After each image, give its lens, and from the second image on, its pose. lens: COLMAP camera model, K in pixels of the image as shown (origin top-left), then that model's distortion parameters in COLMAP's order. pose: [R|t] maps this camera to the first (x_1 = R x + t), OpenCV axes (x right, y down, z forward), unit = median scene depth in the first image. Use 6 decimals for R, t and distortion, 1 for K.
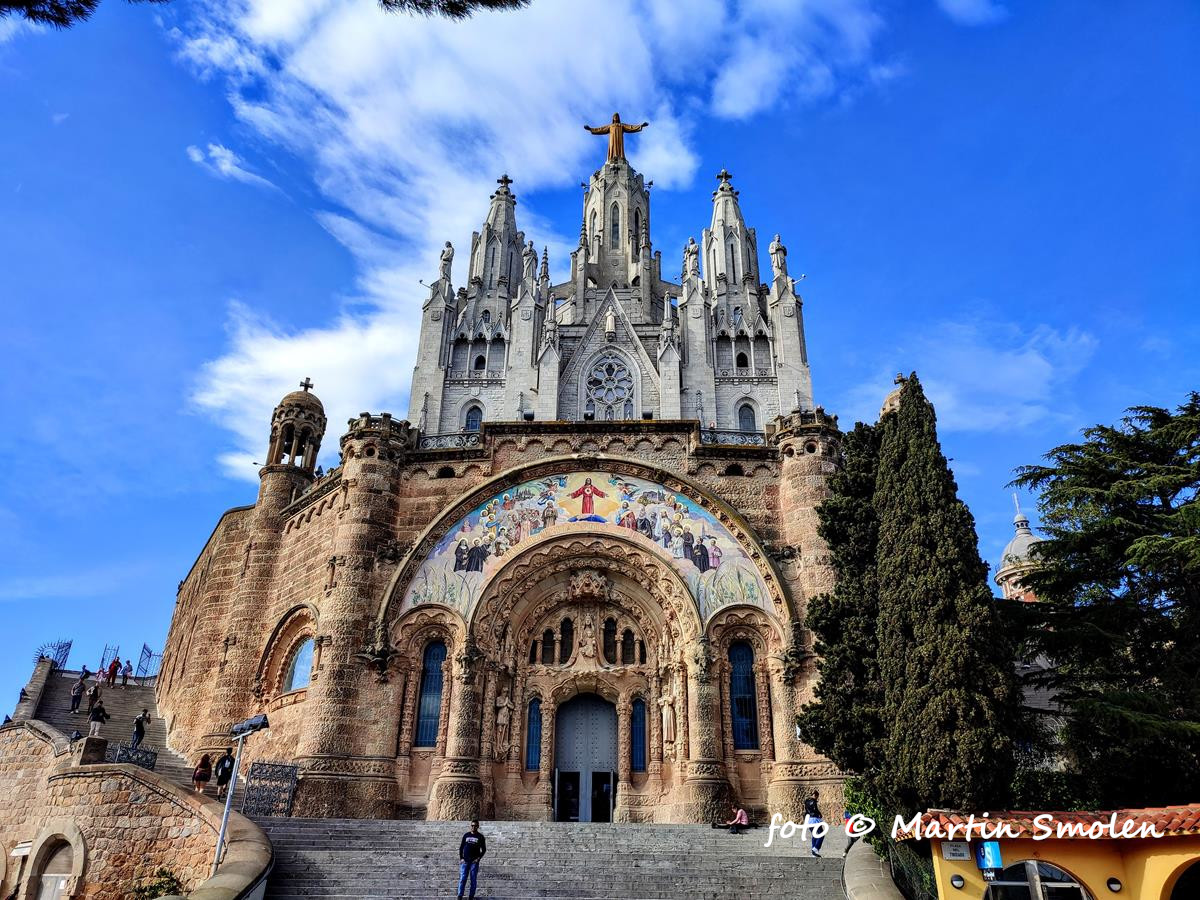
lens RADIAL K [[872.9, 0, 601.0], [0, 872.9, 449.9], [0, 0, 1]] dist [0.035254, -0.023639]
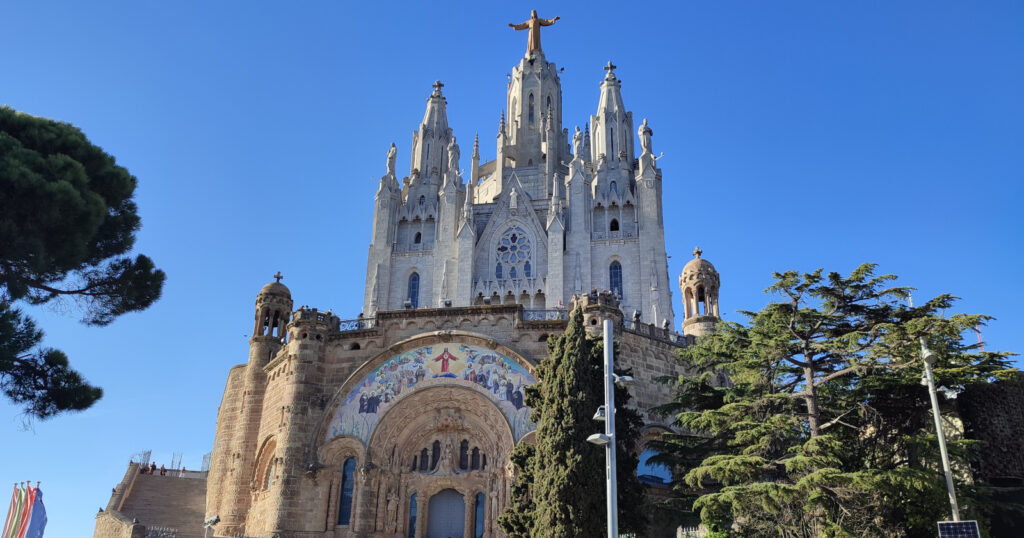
lens RADIAL K [[743.2, 0, 505.4], [0, 743.2, 337.4], [0, 0, 1]] dist [0.033435, -0.003094]
pose [[0.991042, -0.040905, -0.127135, 0.243224], [0.054342, 0.993082, 0.104090, -0.108629], [0.121998, -0.110066, 0.986409, -0.228034]]
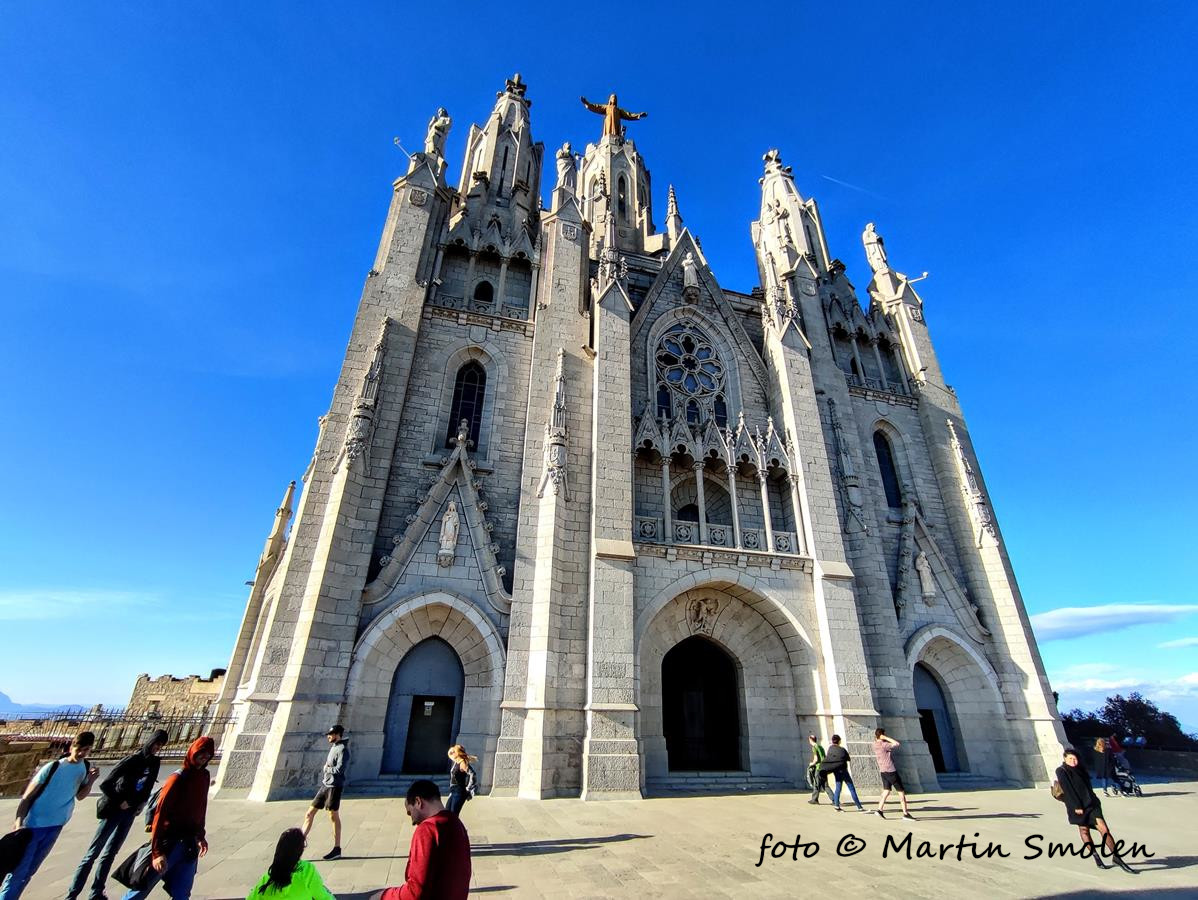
lens RADIAL K [[528.6, 0, 596.6], [0, 528.6, 454.5], [0, 0, 1]] dist [-0.003950, -0.000048]
pose [[0.953271, 0.138327, 0.268591, -0.270824], [-0.148269, 0.988801, 0.016989, -0.012430], [-0.263233, -0.056019, 0.963105, 1.142428]]
